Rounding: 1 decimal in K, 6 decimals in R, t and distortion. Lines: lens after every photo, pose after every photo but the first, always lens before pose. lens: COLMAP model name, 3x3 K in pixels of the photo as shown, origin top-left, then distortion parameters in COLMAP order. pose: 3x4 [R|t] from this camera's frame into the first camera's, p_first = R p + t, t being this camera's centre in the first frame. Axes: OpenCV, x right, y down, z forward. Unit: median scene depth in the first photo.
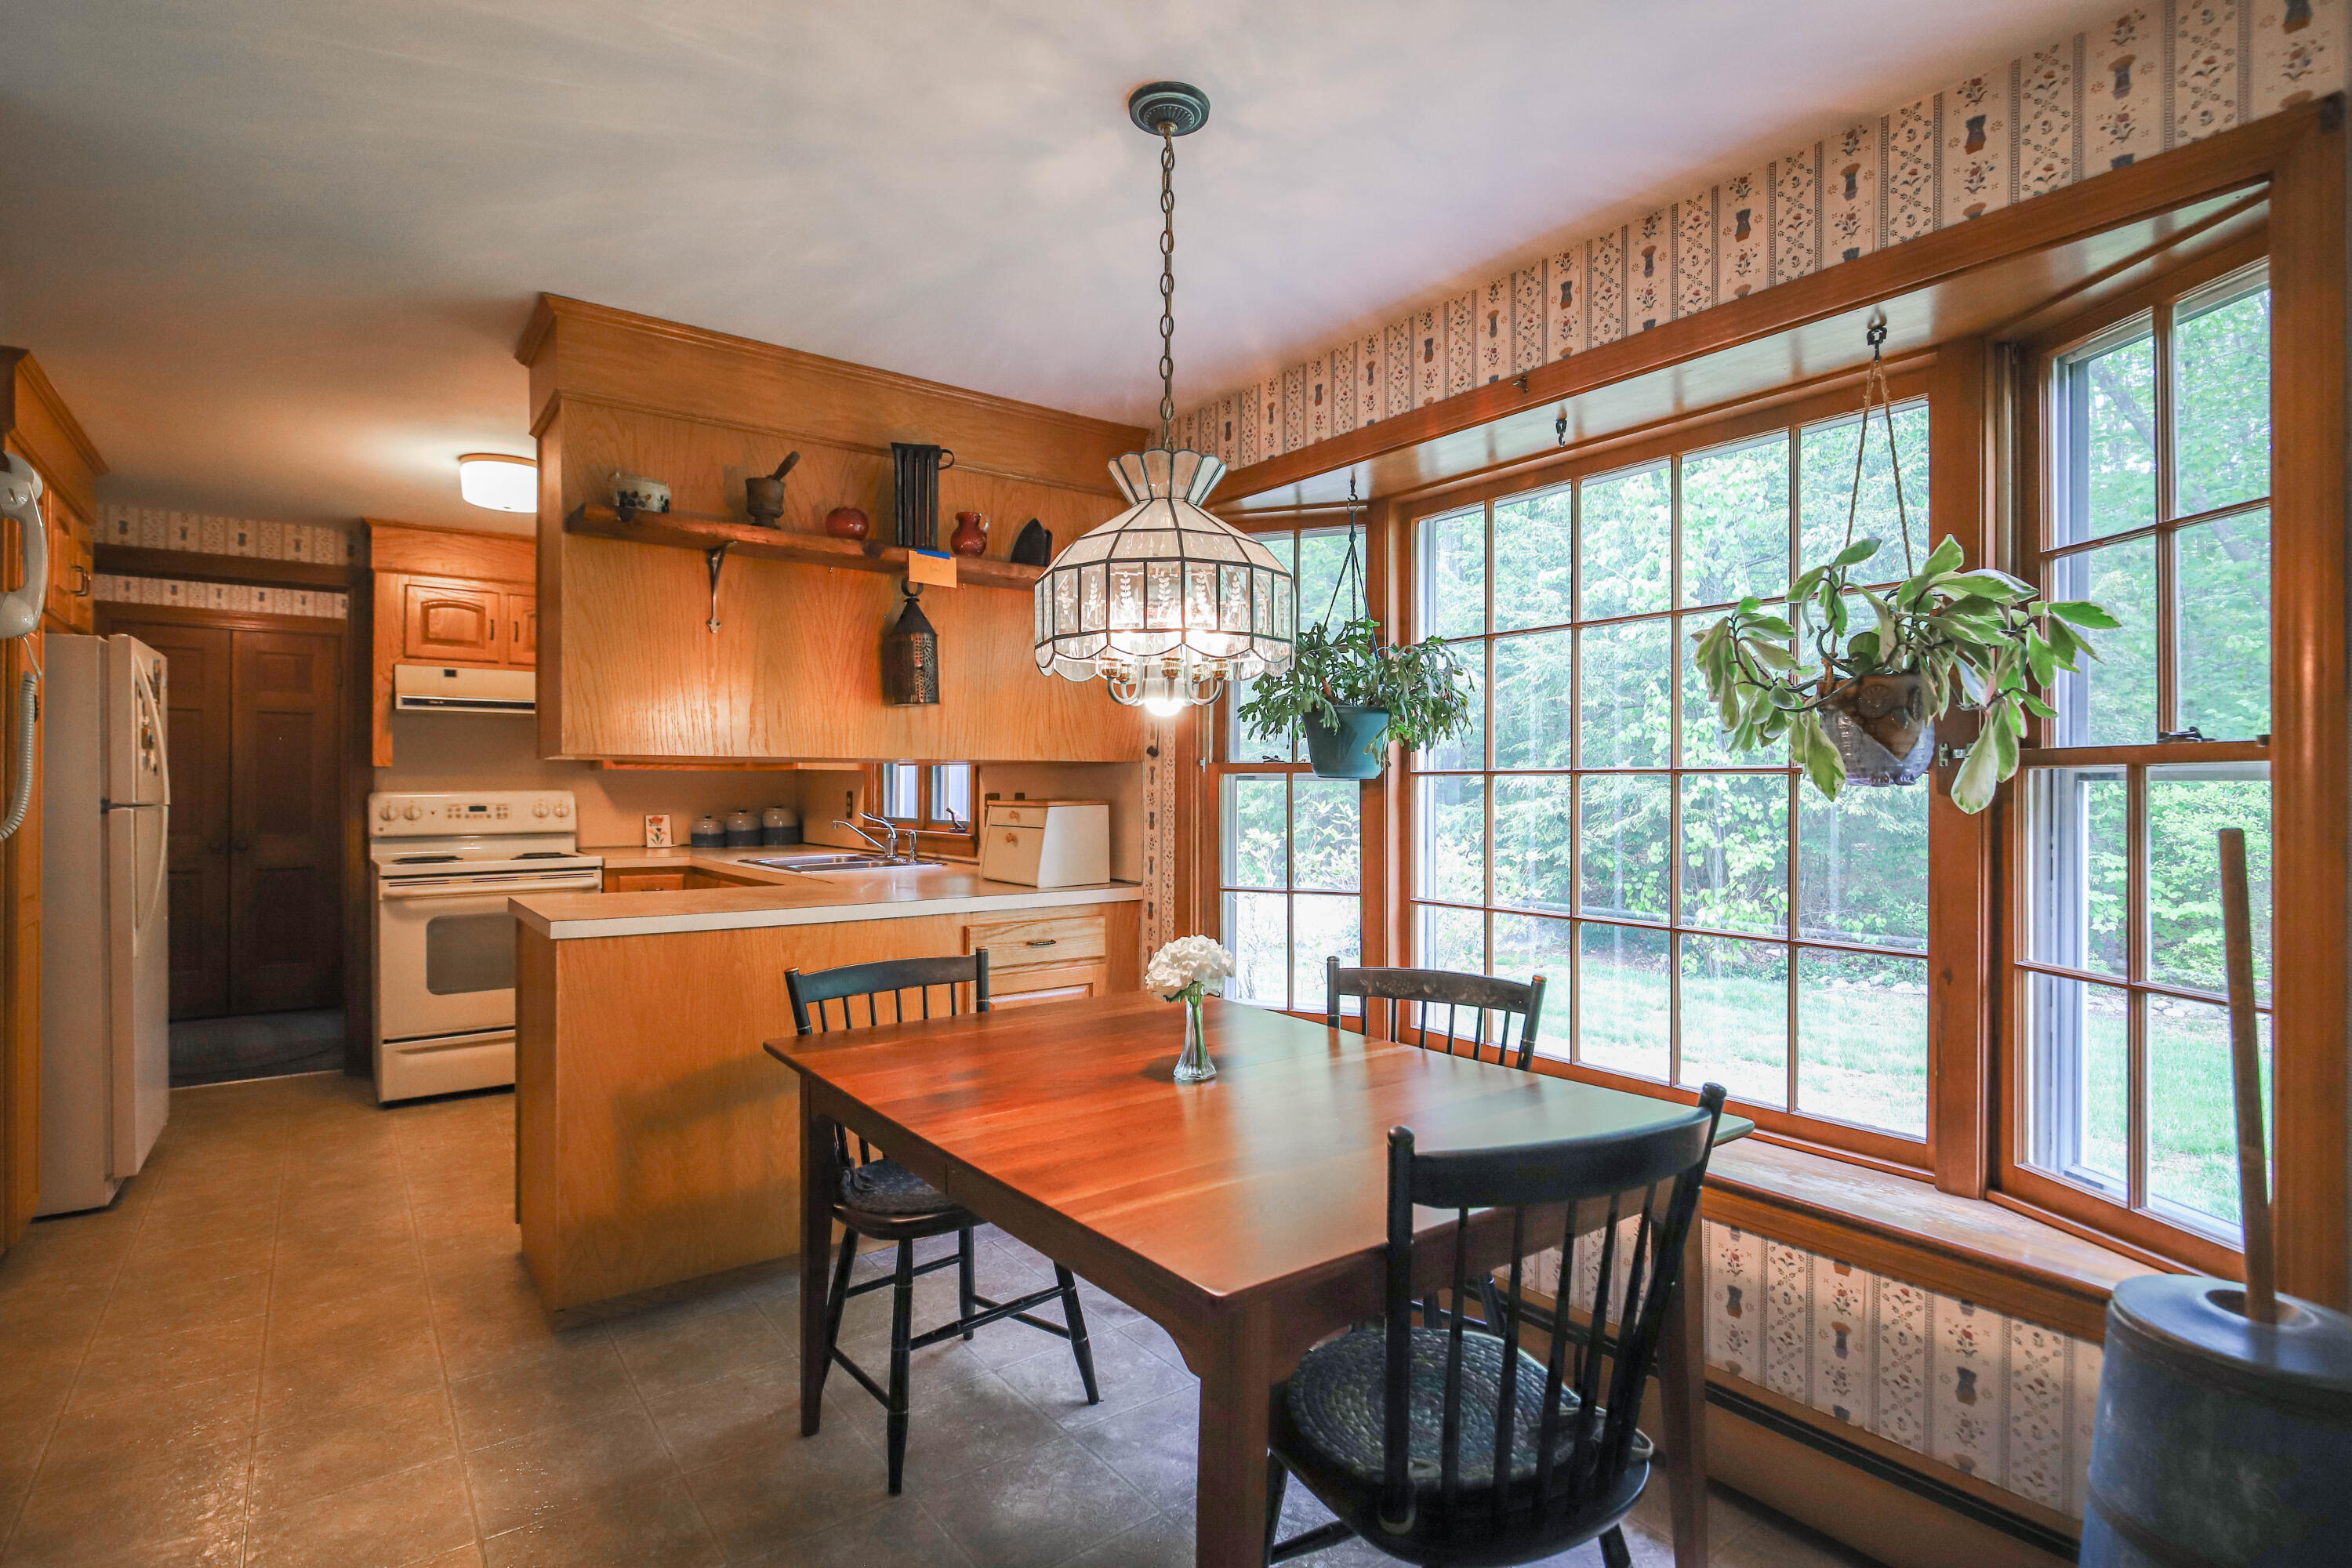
lens RADIAL K [[1142.2, 0, 1178.6], [0, 1142.2, 788.6], [0, 0, 1]] dist [-0.008835, -0.002436]
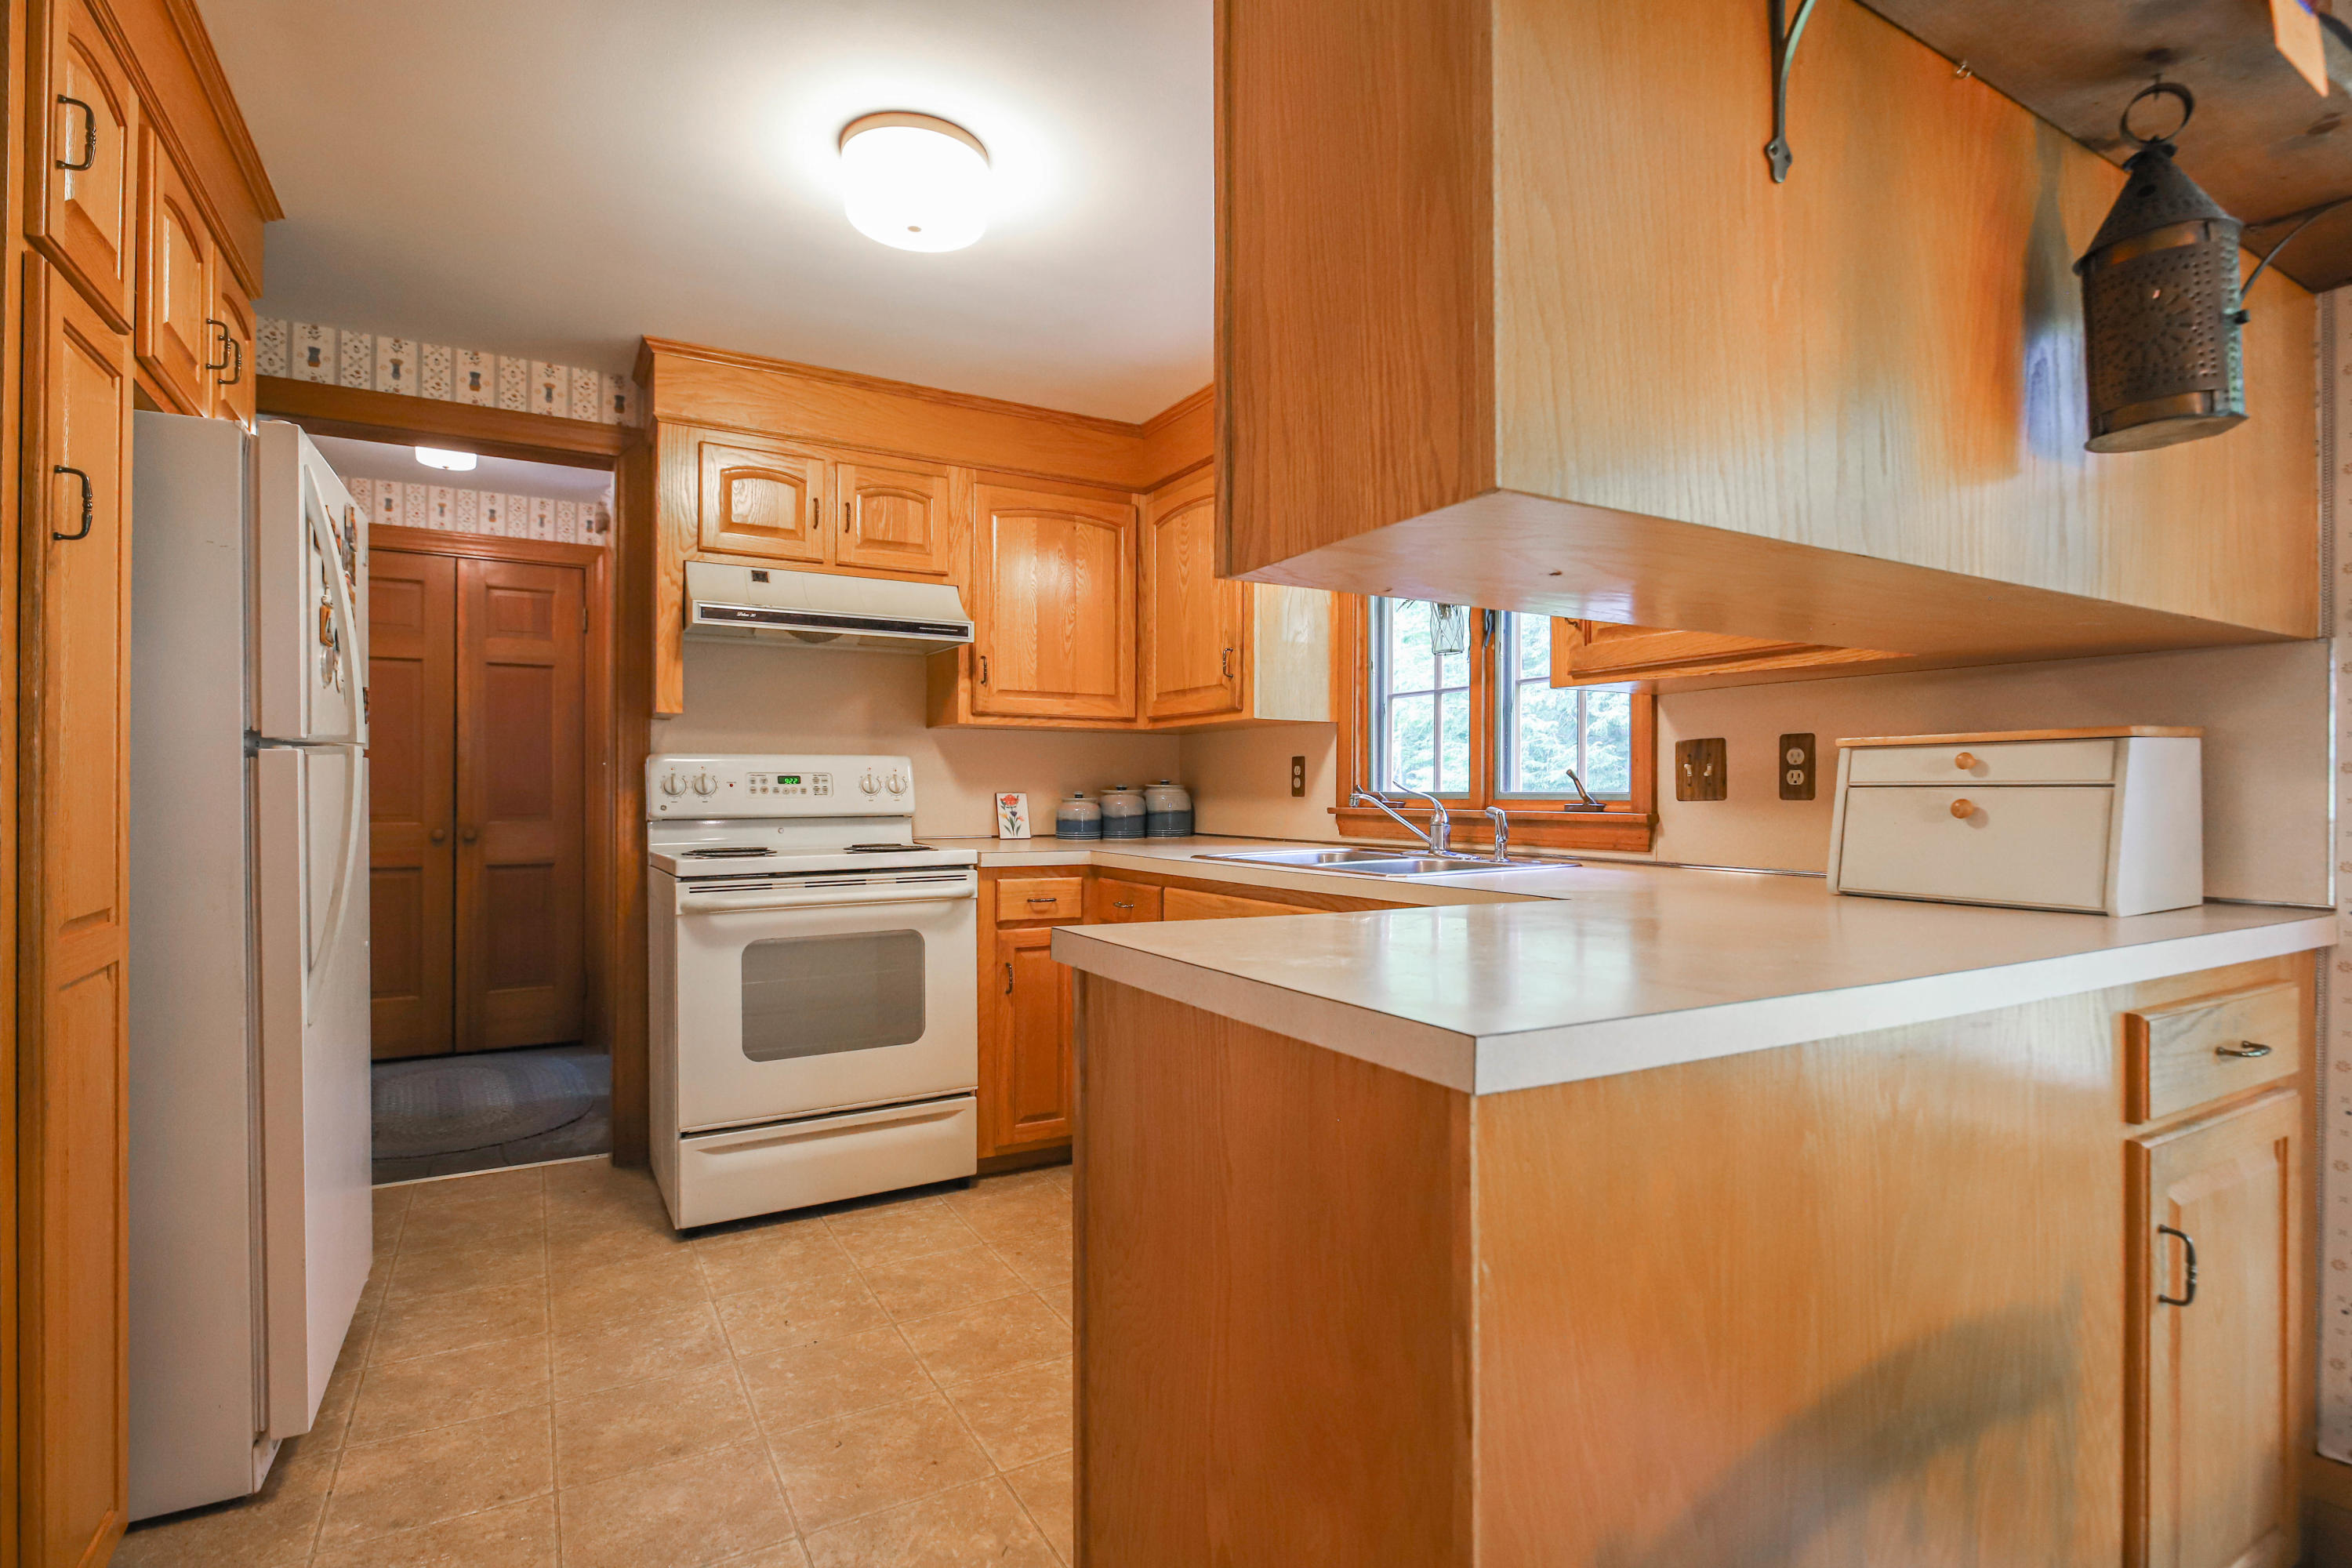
lens RADIAL K [[1142.2, 0, 1188.2], [0, 1142.2, 795.8], [0, 0, 1]] dist [-0.008835, -0.002436]
pose [[0.992849, 0.000200, -0.119378, -0.316533], [0.000118, 0.999996, 0.002655, 0.027660], [0.119378, -0.002650, 0.992845, 0.369477]]
